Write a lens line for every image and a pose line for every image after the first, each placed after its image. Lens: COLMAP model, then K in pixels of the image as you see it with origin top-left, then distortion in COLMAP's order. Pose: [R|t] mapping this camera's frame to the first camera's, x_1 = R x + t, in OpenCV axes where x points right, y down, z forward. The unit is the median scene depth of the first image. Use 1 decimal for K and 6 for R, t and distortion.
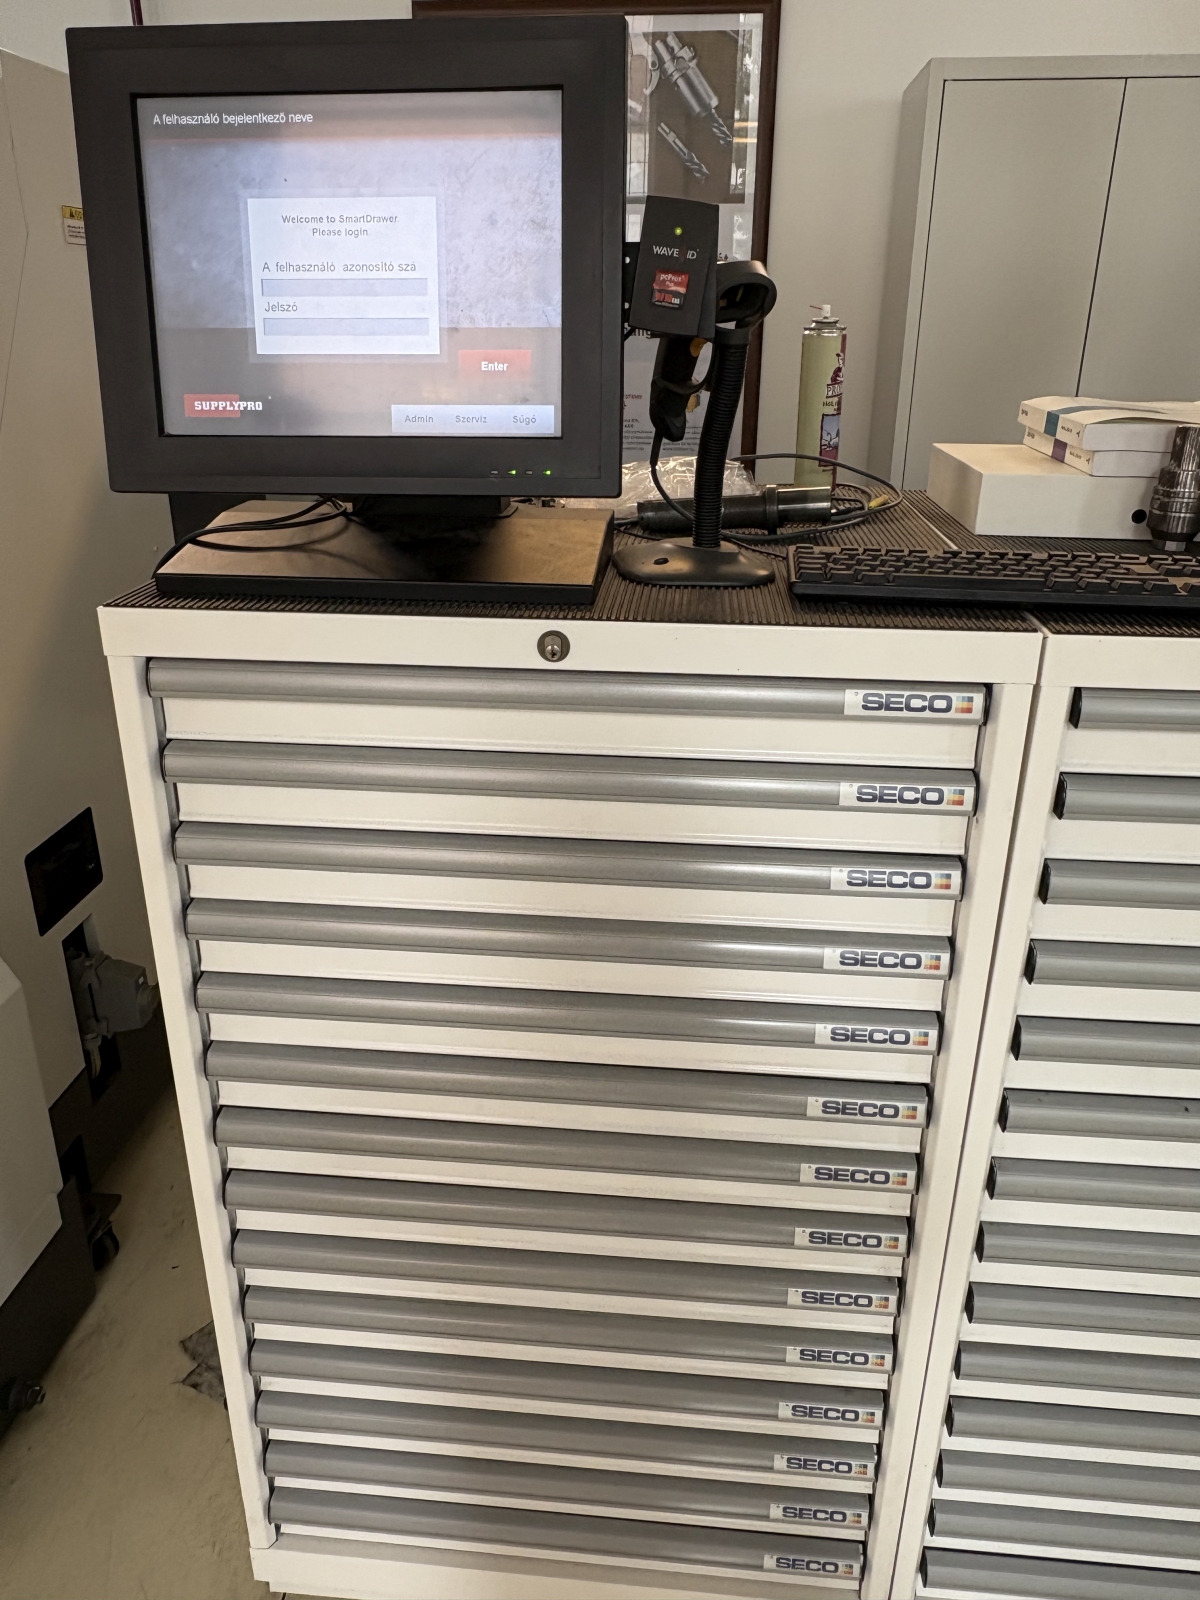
lens RADIAL K [[1148.2, 0, 599.8], [0, 1148.2, 777.3], [0, 0, 1]] dist [0.000113, -0.005230]
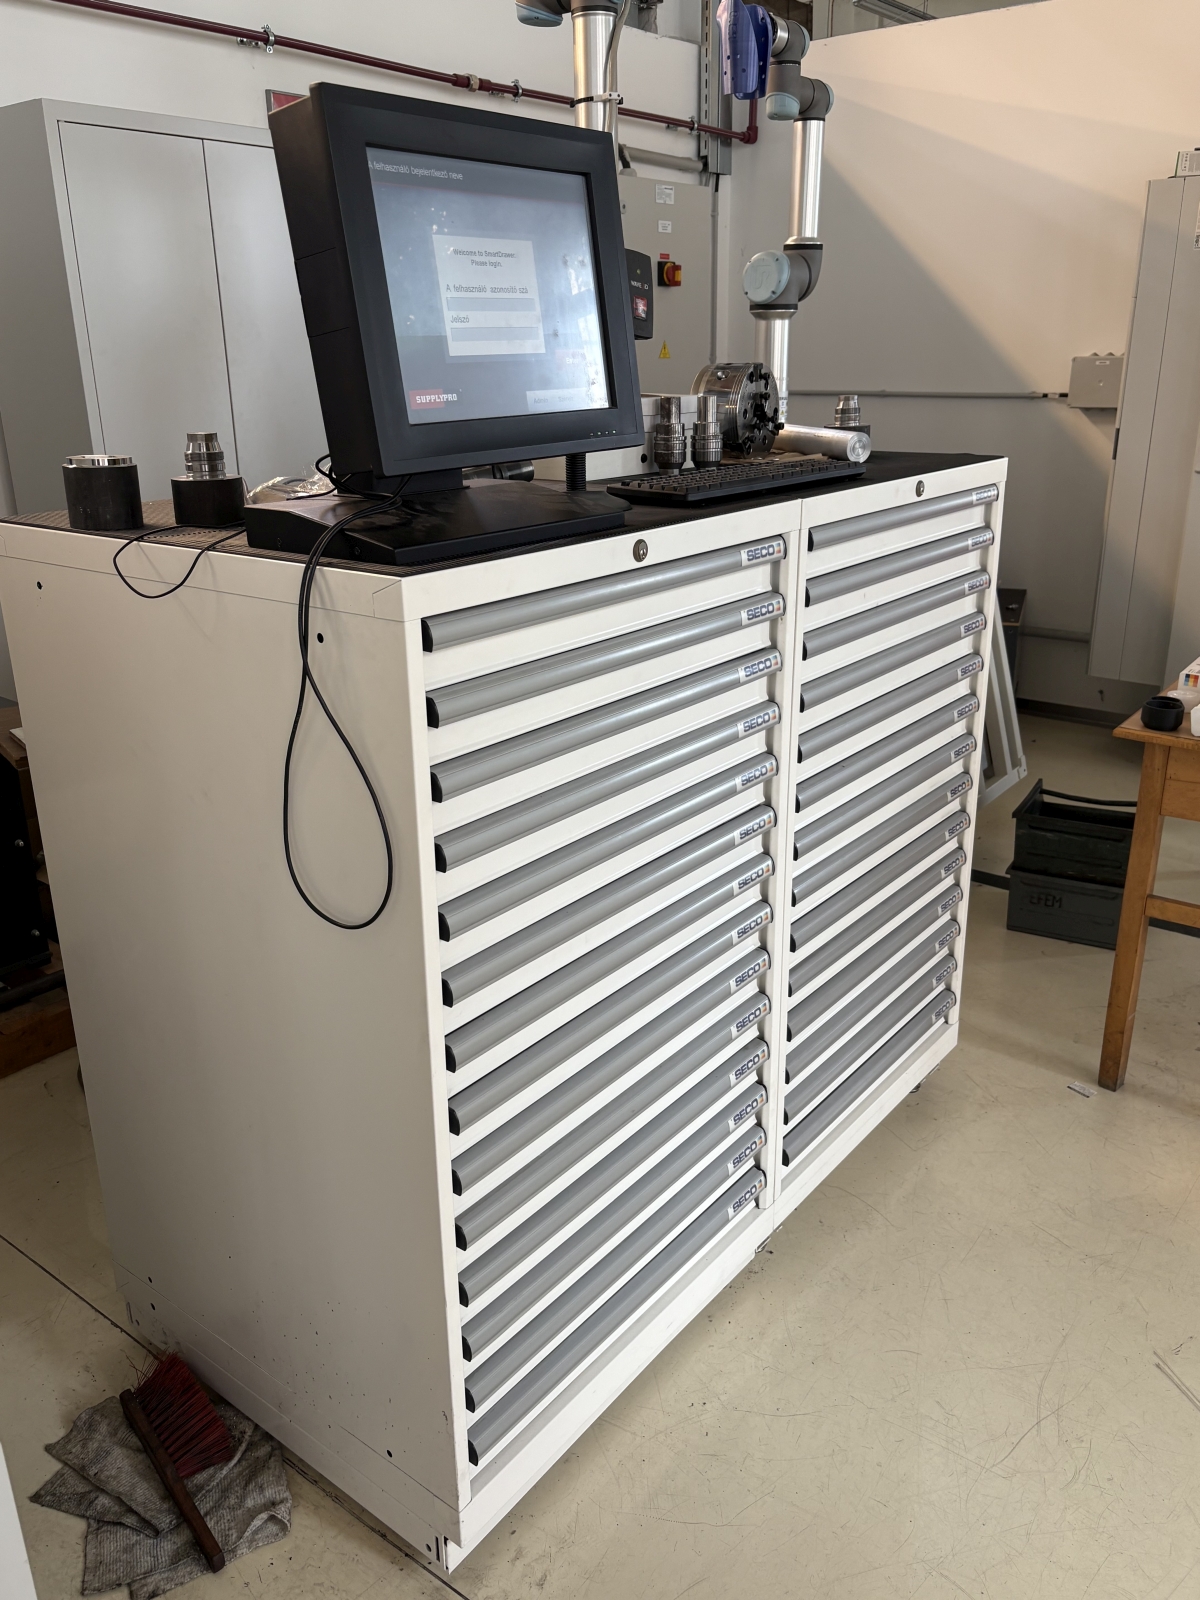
lens RADIAL K [[1279.4, 0, 600.0], [0, 1279.4, 800.0], [0, 0, 1]] dist [0.004636, 0.005141]
pose [[0.542031, -0.292988, 0.787630, -1.424146], [0.333129, 0.935380, 0.118697, -0.026775], [-0.771510, 0.198044, 0.604608, 0.123382]]
